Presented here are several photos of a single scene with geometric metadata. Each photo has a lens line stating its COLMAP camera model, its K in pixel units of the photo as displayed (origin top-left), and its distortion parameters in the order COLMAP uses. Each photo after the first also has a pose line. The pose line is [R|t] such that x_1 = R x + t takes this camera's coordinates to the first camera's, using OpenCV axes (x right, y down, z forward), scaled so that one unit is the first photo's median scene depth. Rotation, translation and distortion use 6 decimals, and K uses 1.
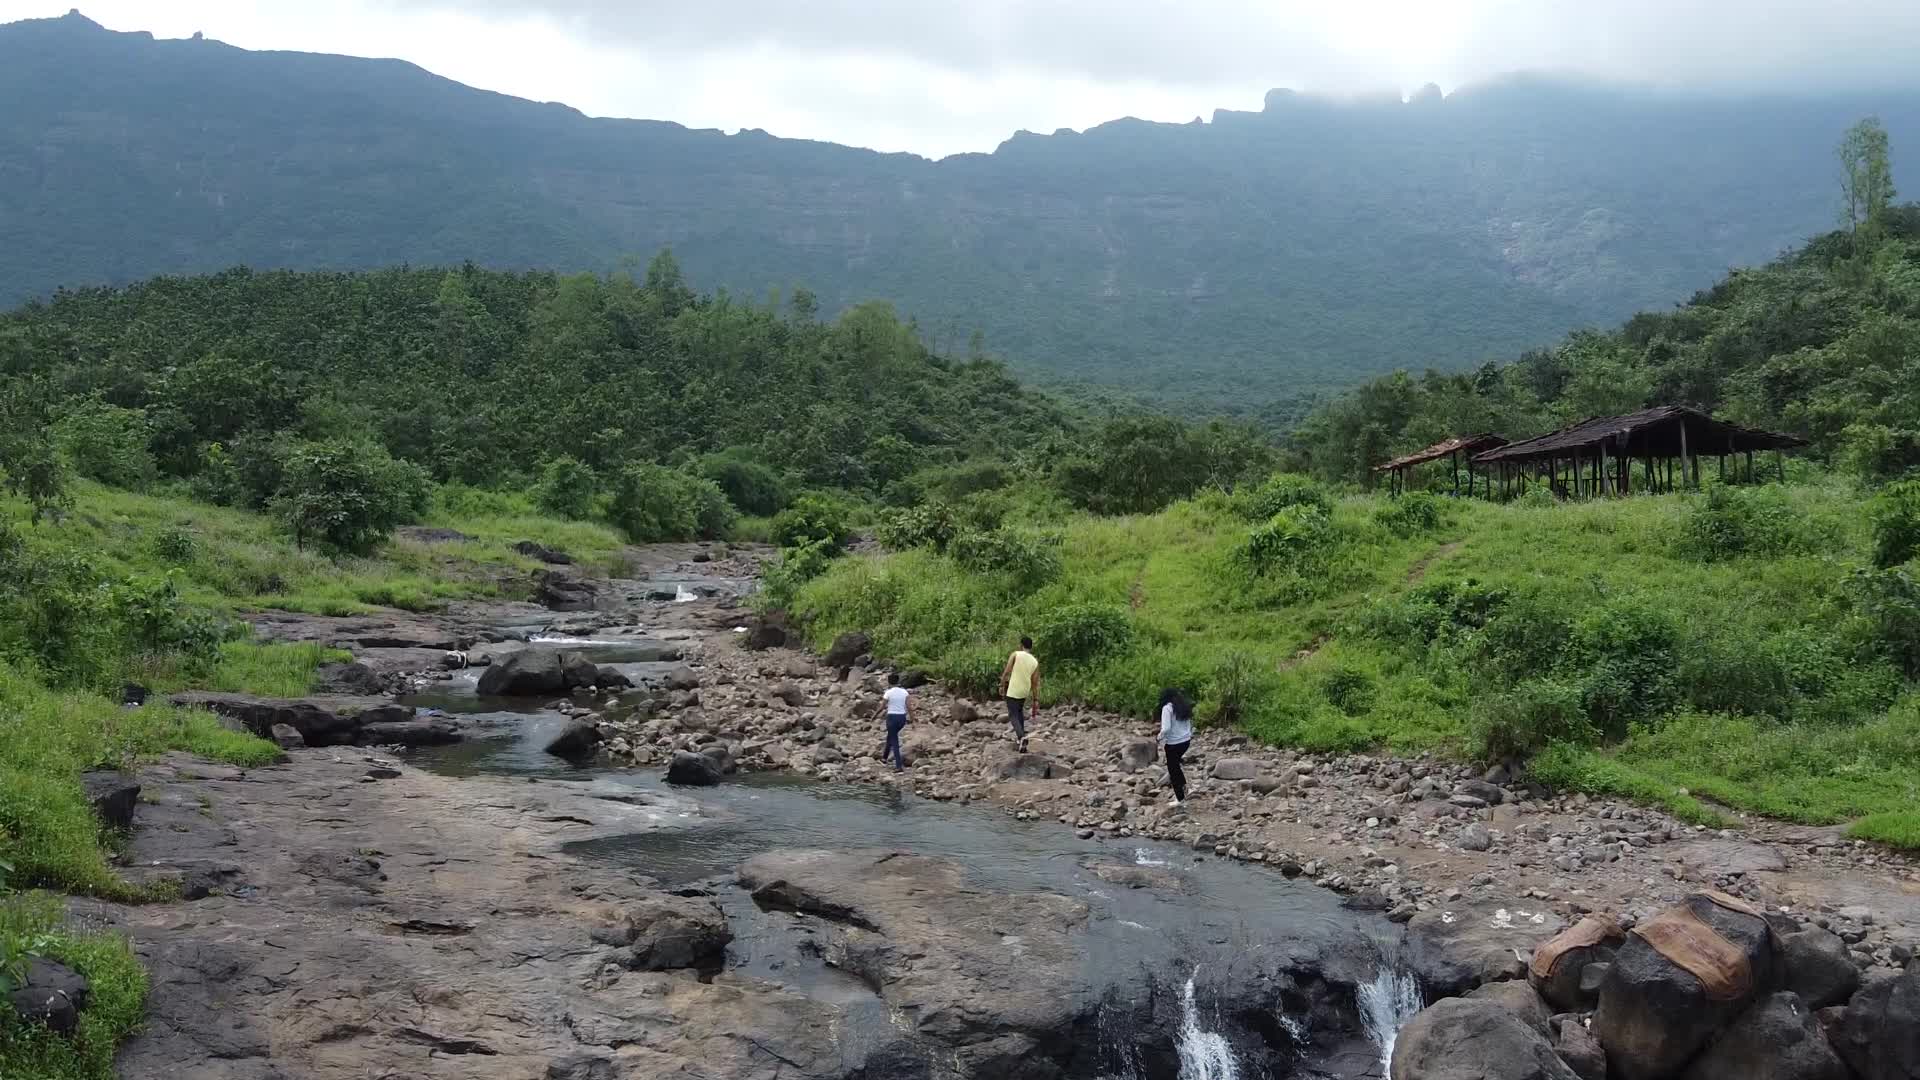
lens RADIAL K [[1560.3, 0, 960.0], [0, 1560.3, 540.0], [0, 0, 1]] dist [-0.021982, 0.078049]
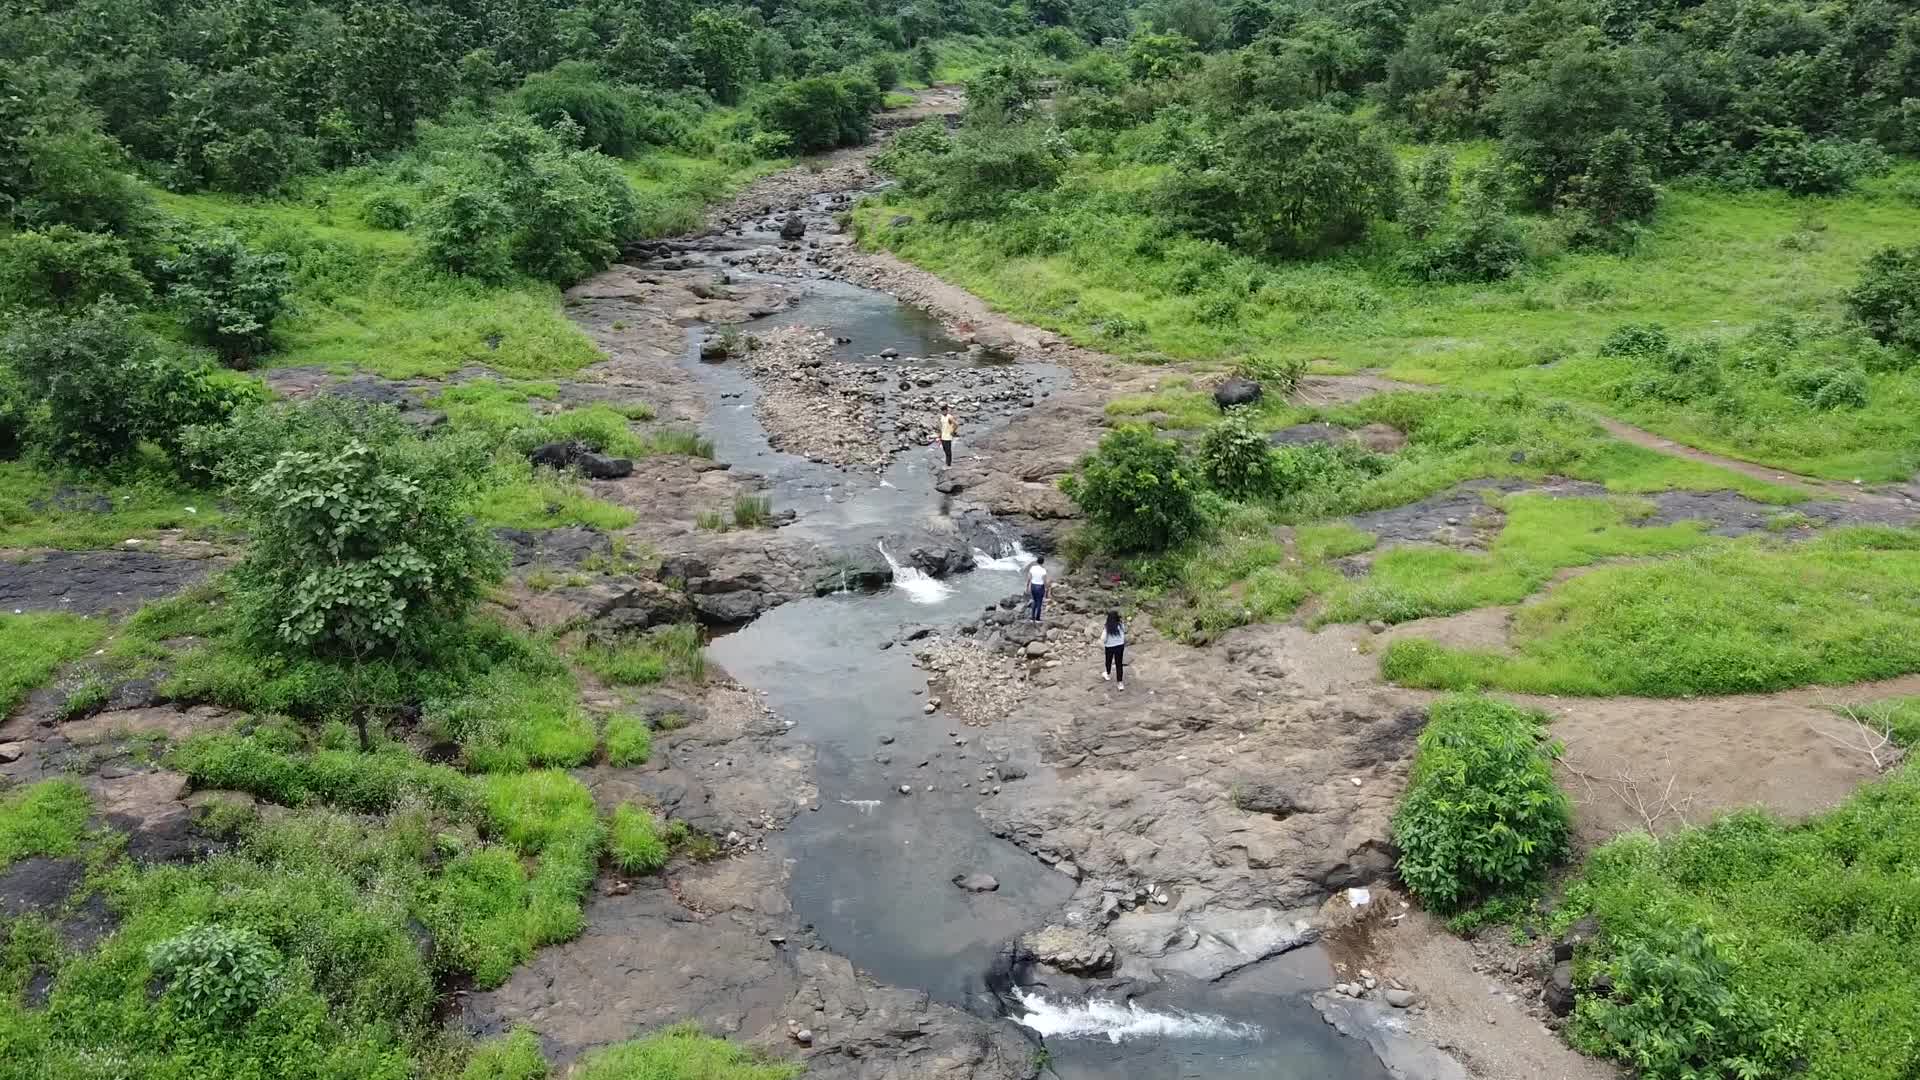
lens RADIAL K [[1556.0, 0, 960.0], [0, 1556.0, 540.0], [0, 0, 1]] dist [-0.015736, 0.064256]
pose [[0.972525, -0.070508, 0.221864, -0.121030], [-0.005125, 0.946315, 0.323205, -0.071025], [-0.232742, -0.315462, 0.919954, 0.190207]]
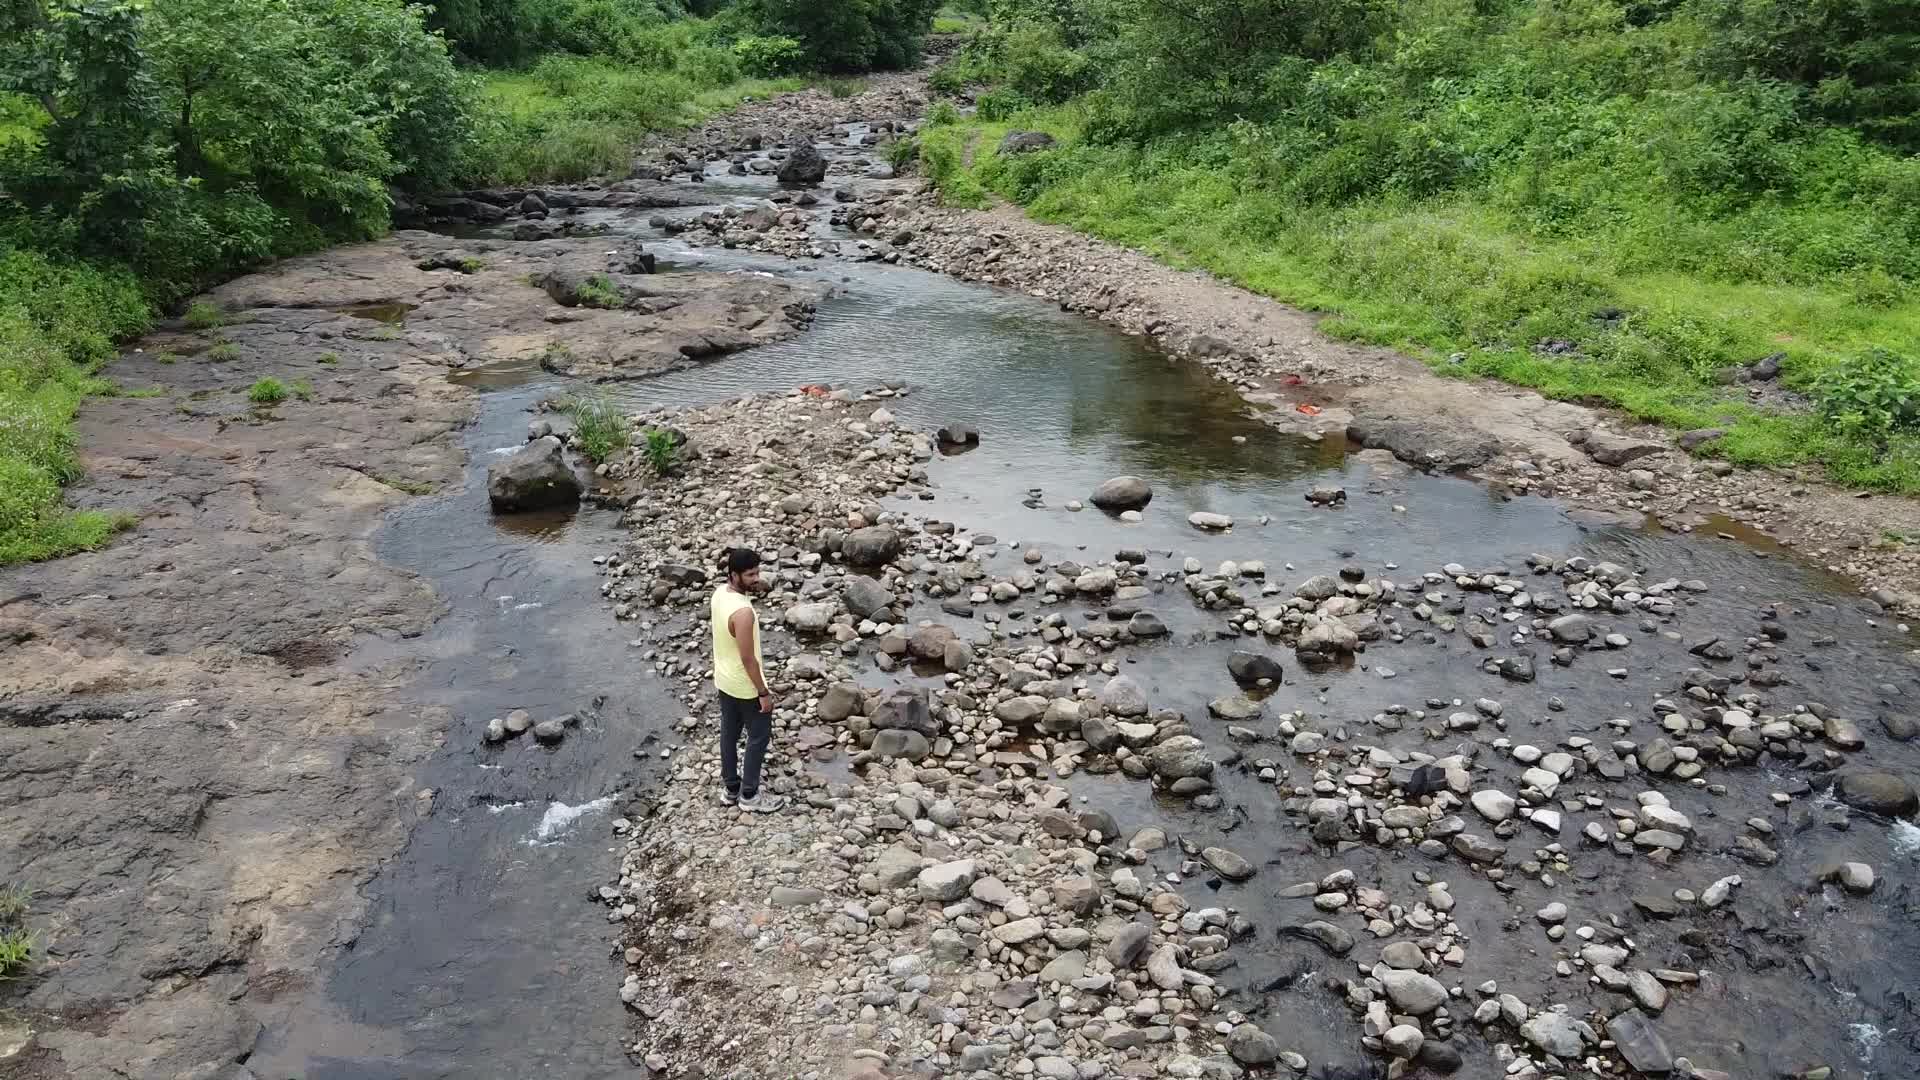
lens RADIAL K [[1560.3, 0, 960.0], [0, 1560.3, 540.0], [0, 0, 1]] dist [-0.021982, 0.078049]
pose [[0.974279, -0.072604, 0.213329, -0.087165], [0.000238, 0.947007, 0.321212, -0.025685], [-0.225346, -0.312899, 0.922667, 0.447619]]
